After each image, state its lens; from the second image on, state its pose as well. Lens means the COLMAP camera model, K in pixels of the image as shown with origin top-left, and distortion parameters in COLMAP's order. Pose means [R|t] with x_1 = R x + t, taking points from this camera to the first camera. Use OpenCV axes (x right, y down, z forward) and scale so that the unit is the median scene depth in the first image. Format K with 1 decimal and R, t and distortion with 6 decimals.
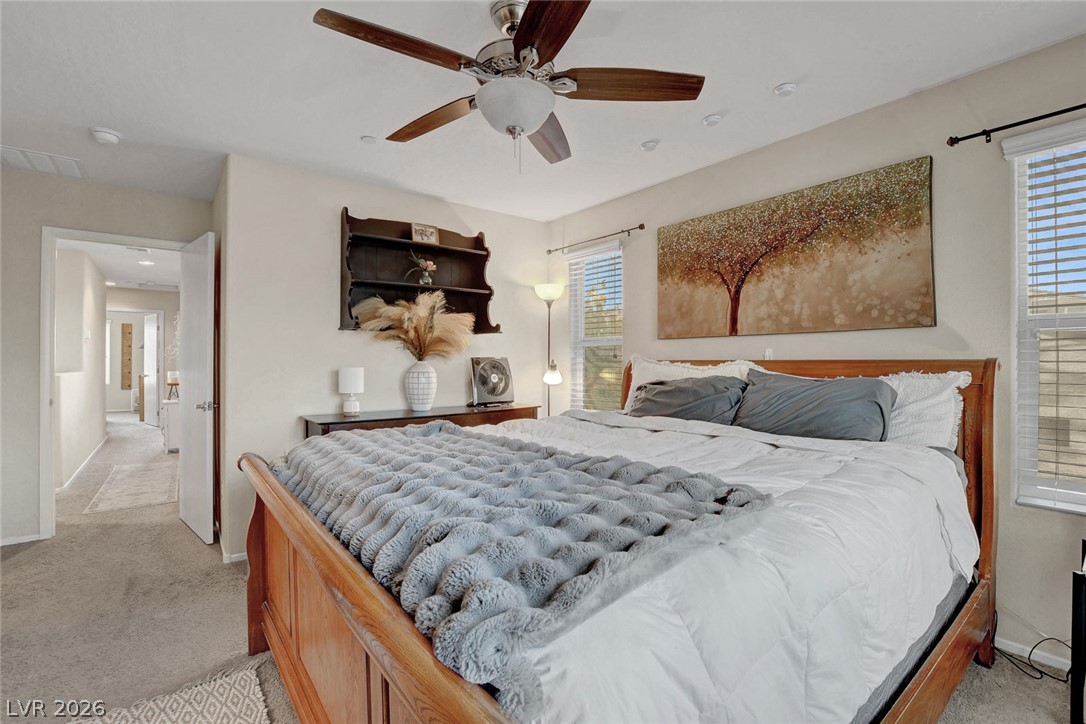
lens RADIAL K [[485.4, 0, 538.6], [0, 485.4, 356.7], [0, 0, 1]] dist [-0.030168, 0.000929]
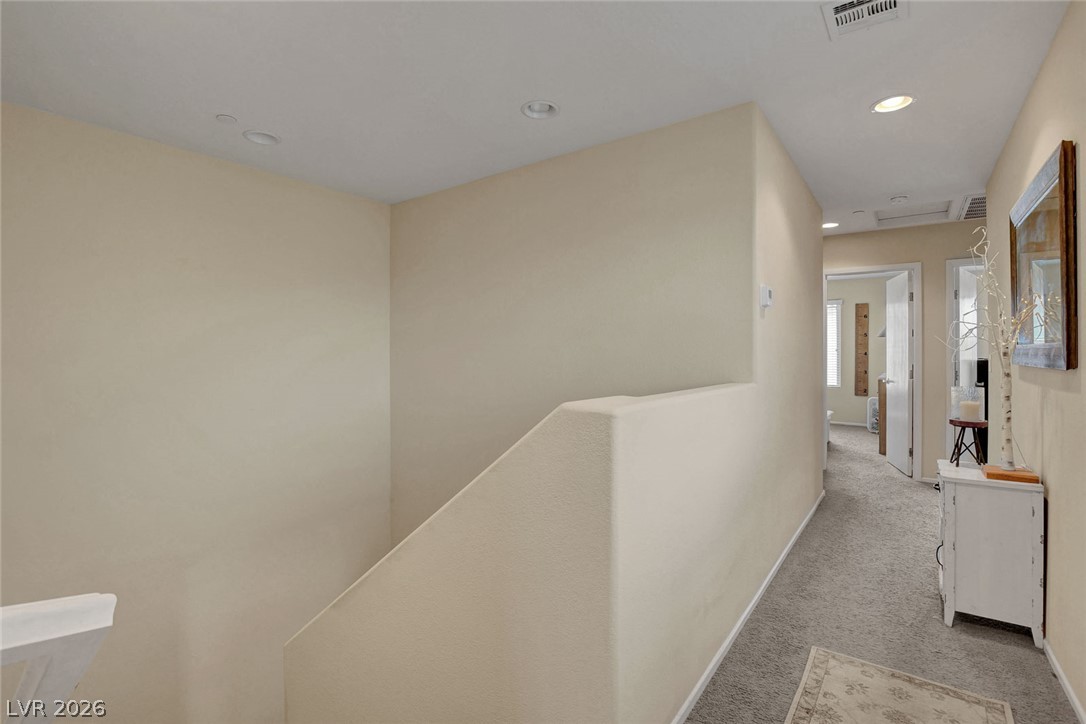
lens RADIAL K [[485.4, 0, 538.6], [0, 485.4, 356.7], [0, 0, 1]] dist [-0.030168, 0.000929]
pose [[0.250630, 0.004366, -0.968073, -0.343111], [0.009744, 0.999928, 0.007032, 0.001057], [0.968034, -0.011195, 0.250570, 0.408564]]
